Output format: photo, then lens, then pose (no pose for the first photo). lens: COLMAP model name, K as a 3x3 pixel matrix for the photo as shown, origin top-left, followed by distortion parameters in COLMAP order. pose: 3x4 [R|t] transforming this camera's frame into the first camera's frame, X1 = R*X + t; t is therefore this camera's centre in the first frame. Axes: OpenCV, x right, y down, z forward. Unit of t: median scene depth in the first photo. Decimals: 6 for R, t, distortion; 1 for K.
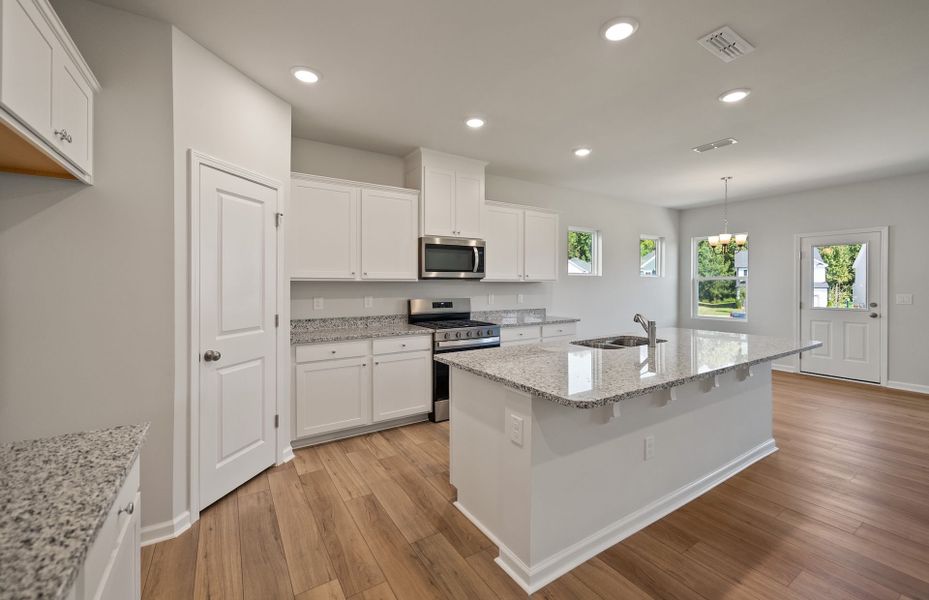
lens RADIAL K [[381.8, 0, 468.1], [0, 381.8, 286.4], [0, 0, 1]] dist [-0.002186, 0.000213]
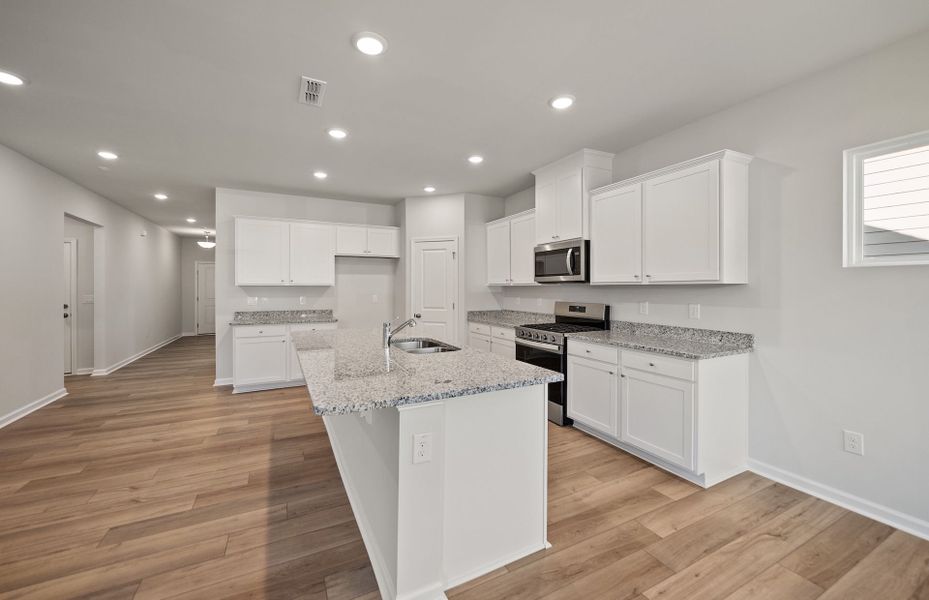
lens RADIAL K [[367.1, 0, 469.5], [0, 367.1, 286.3], [0, 0, 1]] dist [-0.002713, 0.000533]
pose [[-0.089410, -0.003185, -0.995990, 0.992649], [-0.006102, 0.999978, -0.002650, -0.006398], [0.995976, 0.005840, -0.089428, 0.885936]]
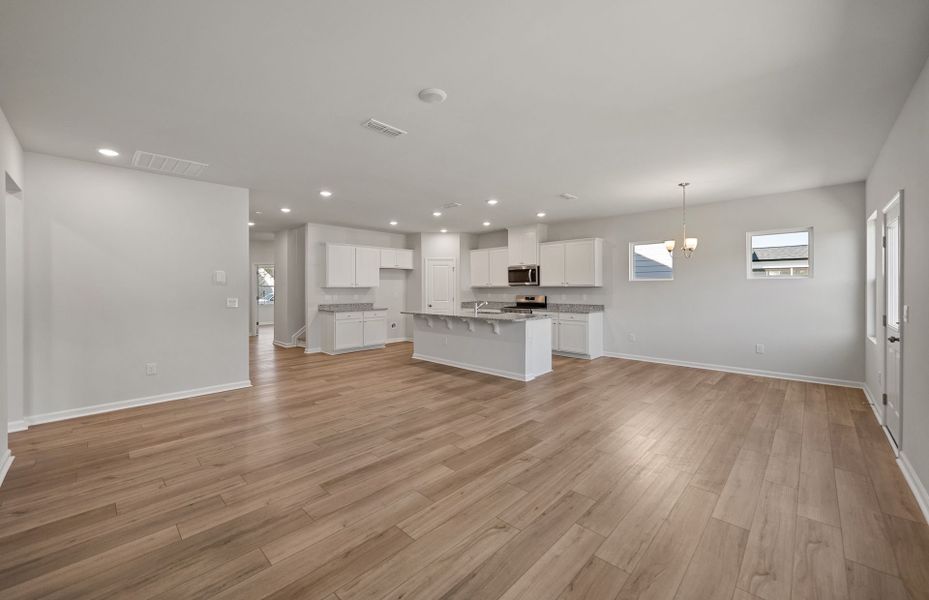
lens RADIAL K [[367.1, 0, 467.9], [0, 367.1, 283.1], [0, 0, 1]] dist [-0.002713, 0.000533]
pose [[0.236846, -0.013998, -0.971446, 1.889341], [-0.002702, 0.999883, -0.015066, -0.002373], [0.971544, 0.006194, 0.236780, 0.253579]]
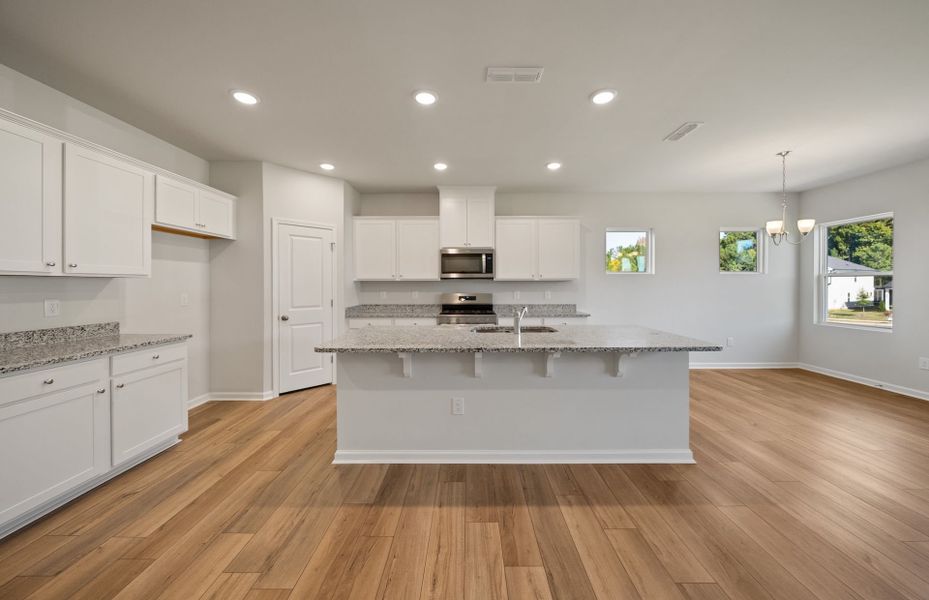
lens RADIAL K [[323.7, 0, 467.3], [0, 323.7, 287.1], [0, 0, 1]] dist [-0.004506, -0.000578]
pose [[0.839832, 0.002403, -0.542841, 0.601792], [-0.001466, 0.999997, 0.002159, 0.007635], [0.542845, -0.001018, 0.839833, 0.050930]]
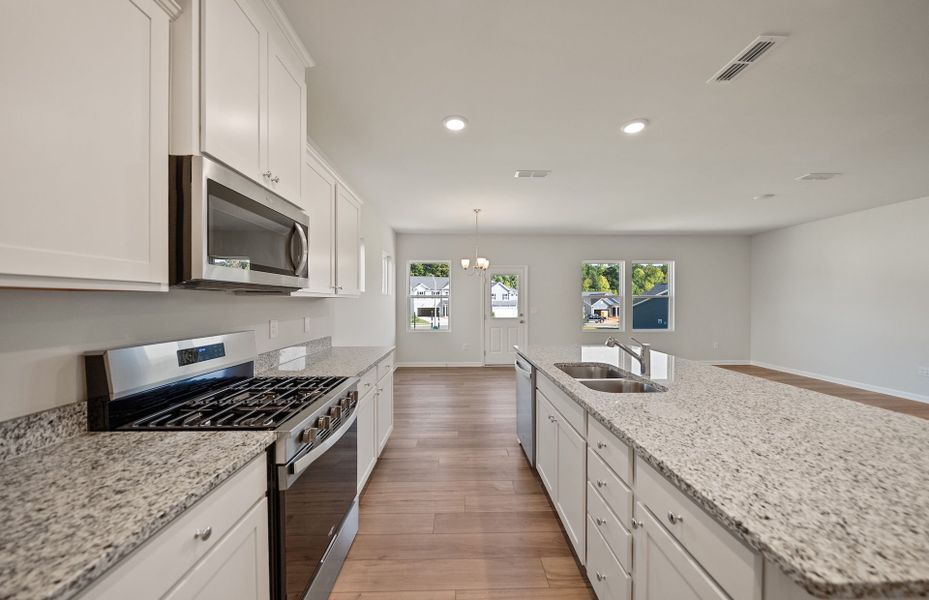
lens RADIAL K [[323.7, 0, 465.7], [0, 323.7, 305.7], [0, 0, 1]] dist [-0.004506, -0.000578]
pose [[0.518417, -0.009956, 0.855070, -0.232171], [0.004640, 0.999950, 0.008830, -0.002995], [-0.855115, -0.000610, 0.518438, 0.651813]]
